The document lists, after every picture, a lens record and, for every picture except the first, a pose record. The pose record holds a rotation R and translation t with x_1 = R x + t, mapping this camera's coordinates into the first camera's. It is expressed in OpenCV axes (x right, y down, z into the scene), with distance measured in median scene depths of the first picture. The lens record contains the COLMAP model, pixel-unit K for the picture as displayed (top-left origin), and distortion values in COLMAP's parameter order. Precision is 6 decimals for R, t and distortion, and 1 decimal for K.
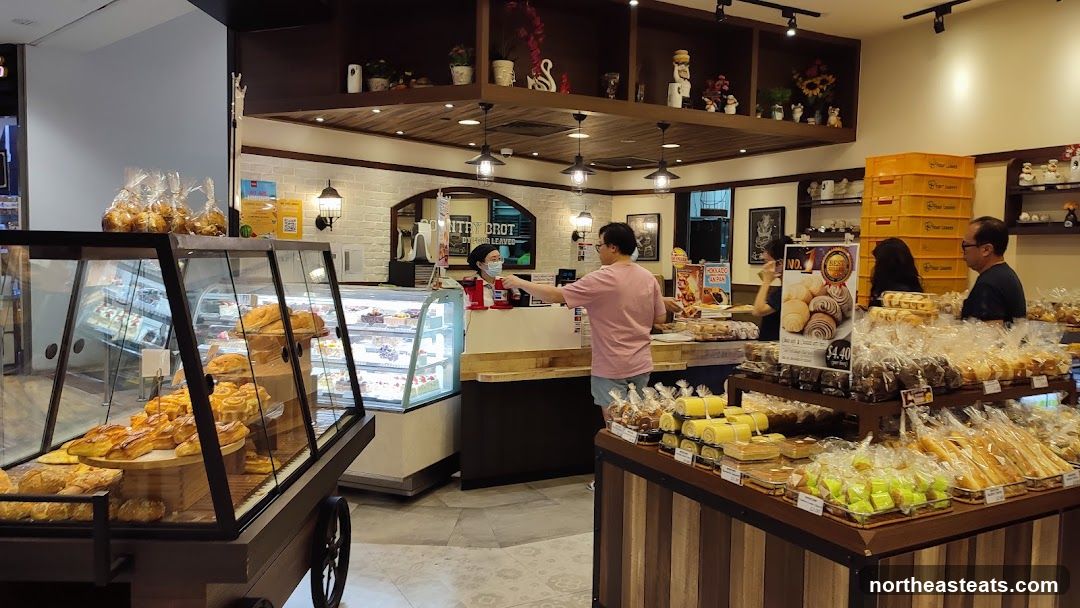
lens RADIAL K [[772.8, 0, 538.7], [0, 772.8, 307.3], [0, 0, 1]] dist [0.009021, 0.001203]
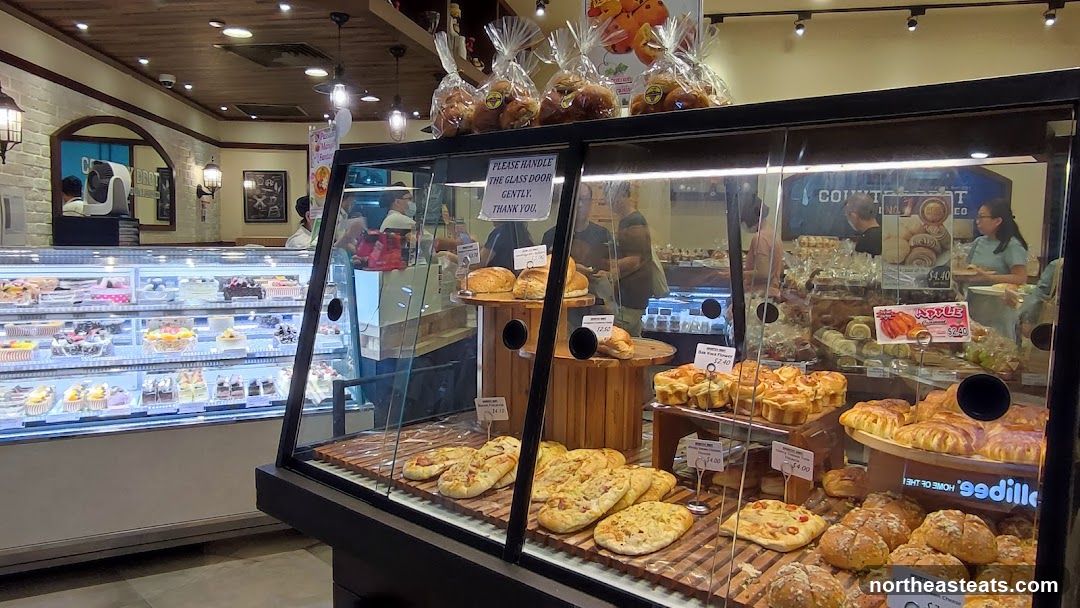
lens RADIAL K [[703.6, 0, 541.1], [0, 703.6, 301.9], [0, 0, 1]] dist [-0.020329, 0.009996]
pose [[0.661098, -0.075910, 0.746450, -0.438475], [0.046121, 0.997099, 0.060552, -0.000700], [-0.748881, -0.005603, 0.662681, 0.317527]]
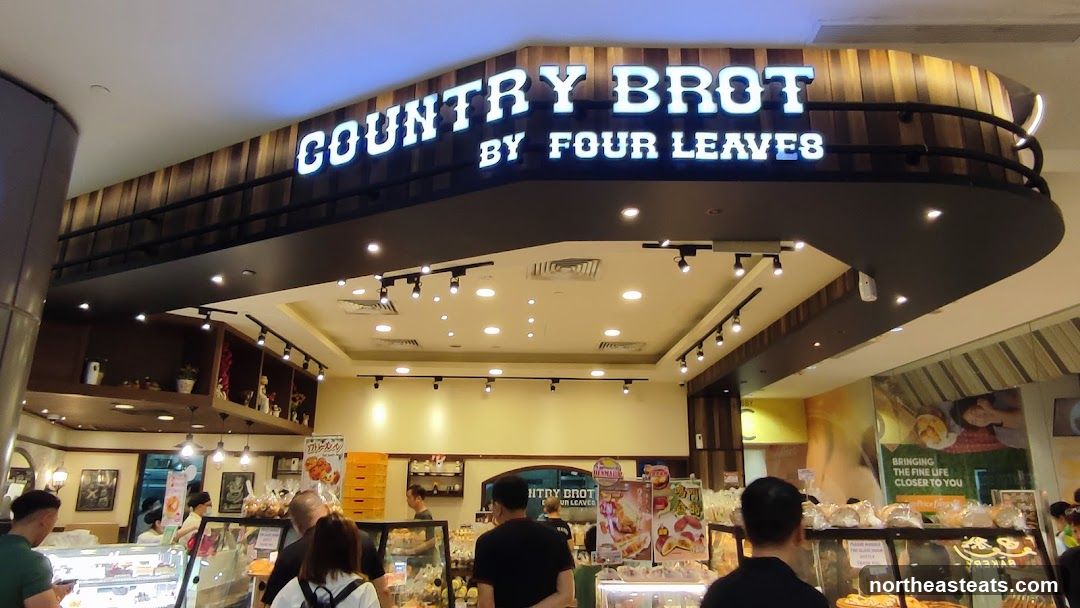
lens RADIAL K [[703.6, 0, 519.7], [0, 703.6, 299.2], [0, 0, 1]] dist [-0.020329, 0.009996]
pose [[0.473340, 0.228706, 0.850672, -0.827975], [0.058146, 0.955489, -0.289240, -0.035336], [-0.878959, 0.186372, 0.438973, -0.127487]]
